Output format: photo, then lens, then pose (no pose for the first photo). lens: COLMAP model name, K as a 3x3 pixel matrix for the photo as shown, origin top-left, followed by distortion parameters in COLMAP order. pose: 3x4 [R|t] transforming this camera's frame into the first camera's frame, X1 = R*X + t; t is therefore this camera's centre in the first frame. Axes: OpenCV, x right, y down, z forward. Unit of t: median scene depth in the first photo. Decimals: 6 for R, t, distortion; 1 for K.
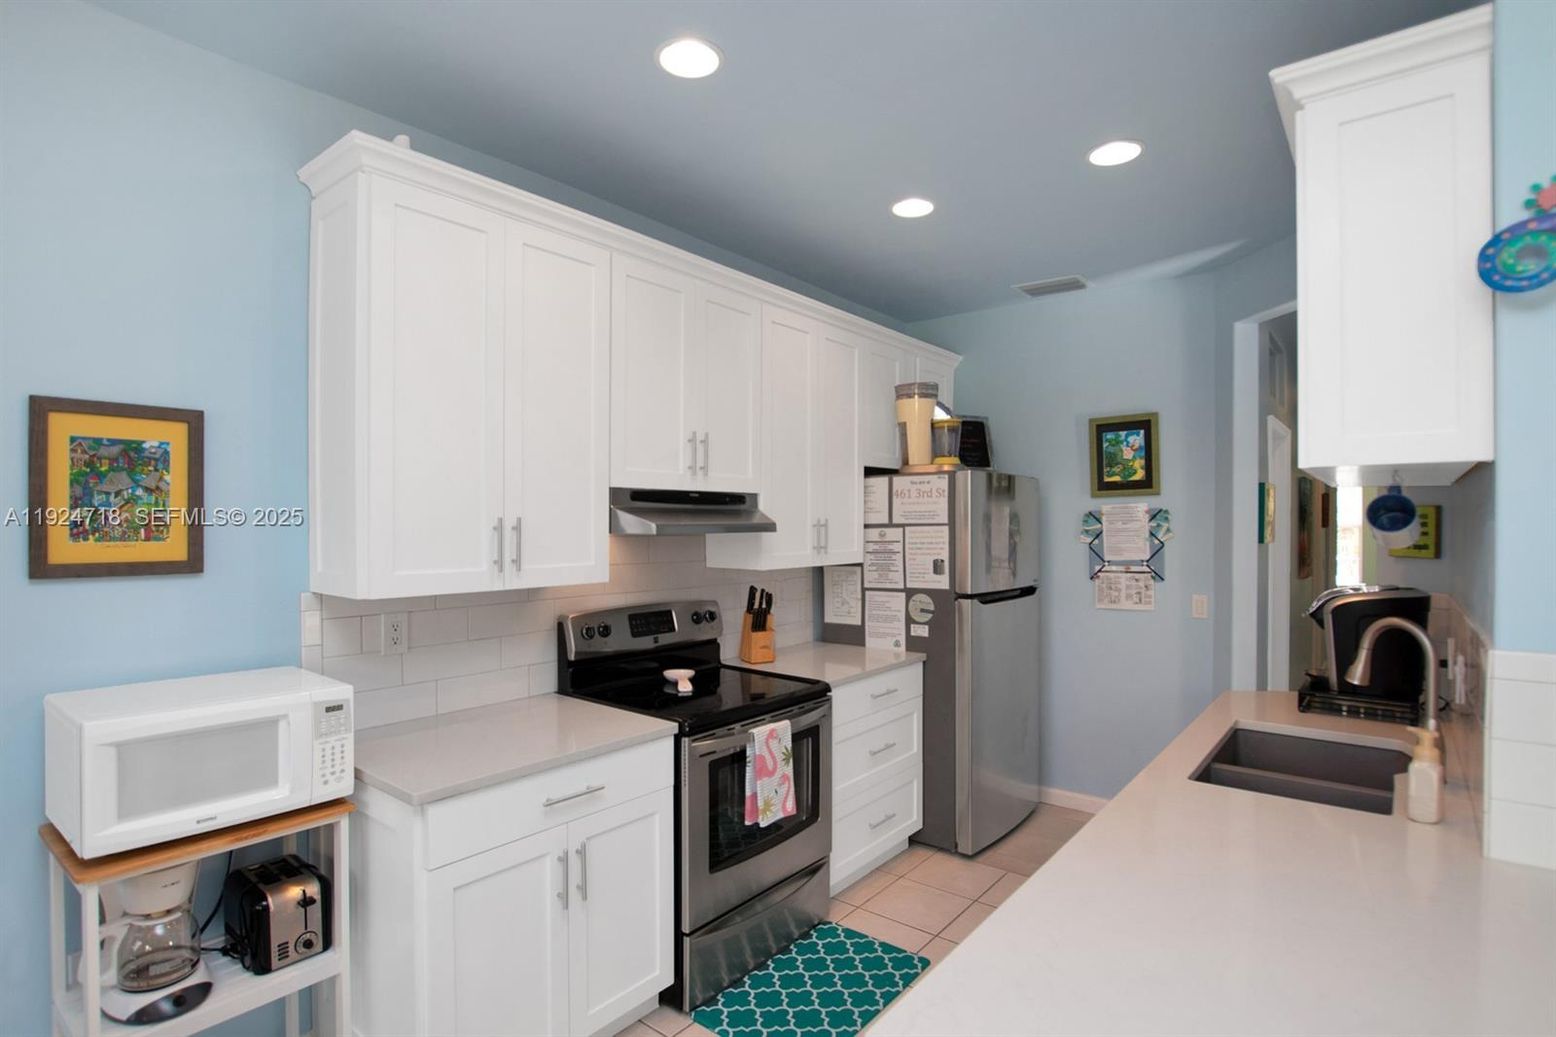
lens RADIAL K [[800.9, 0, 767.9], [0, 800.9, 521.5], [0, 0, 1]] dist [0.000000, 0.000228]
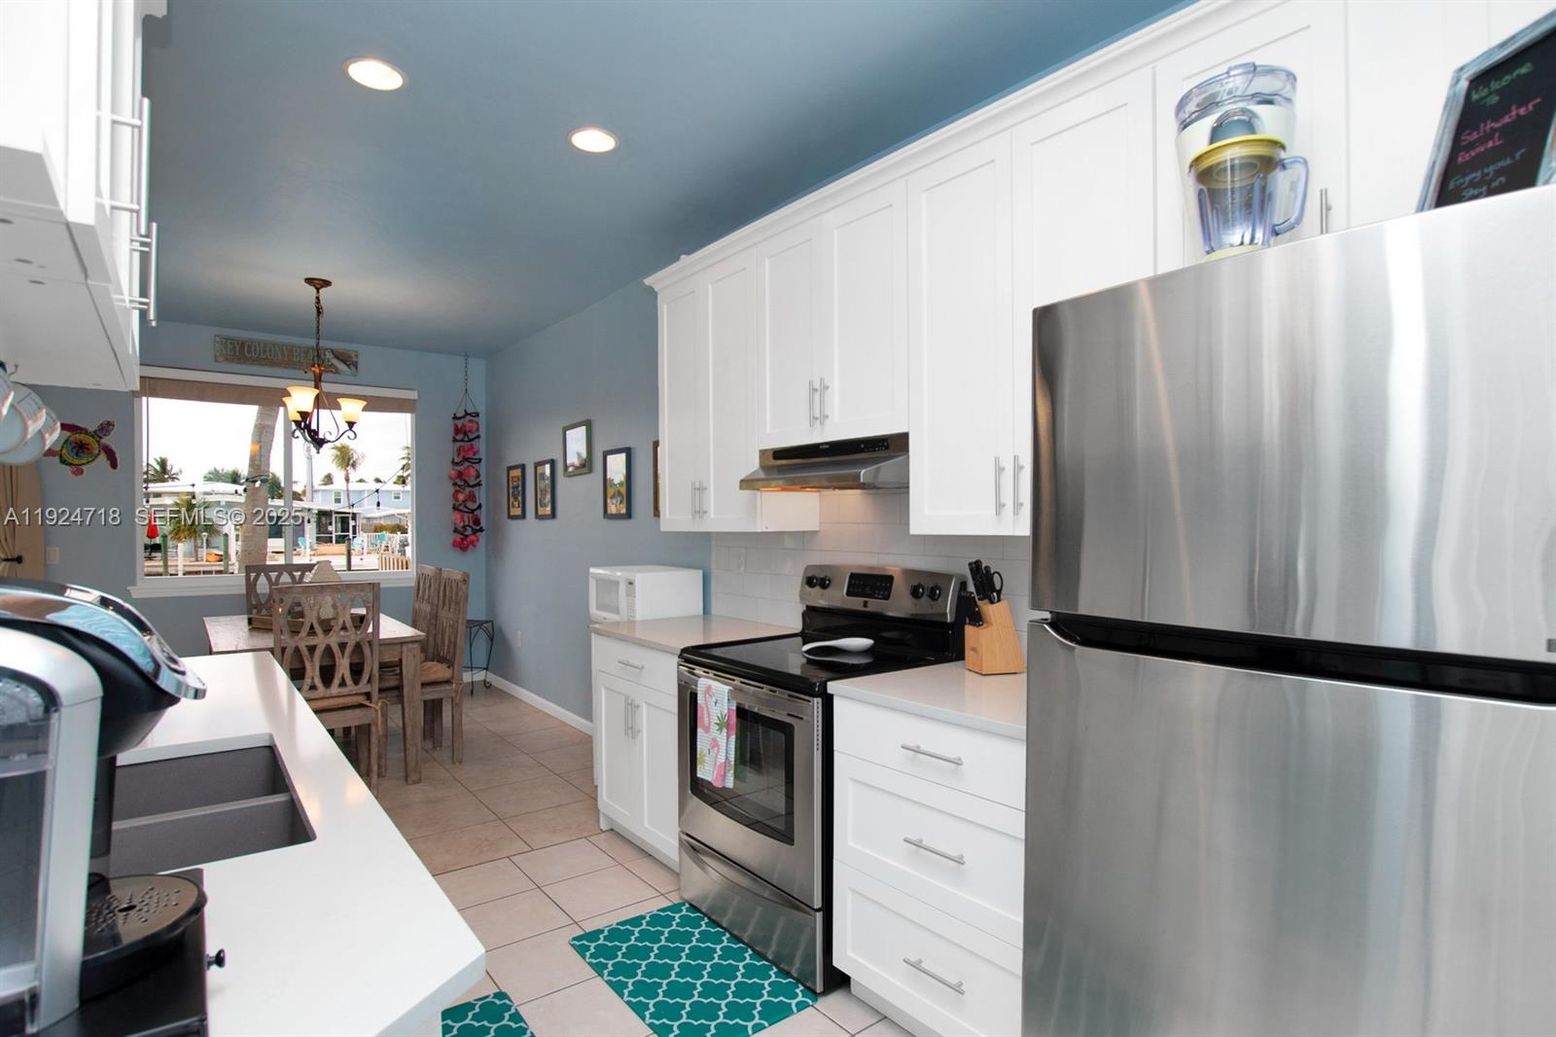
lens RADIAL K [[800.9, 0, 767.9], [0, 800.9, 521.5], [0, 0, 1]] dist [0.000000, 0.000228]
pose [[-0.219070, 0.005927, -0.975691, 0.840046], [0.001417, 0.999982, 0.005757, 0.048365], [0.975708, -0.000121, -0.219075, 1.148831]]
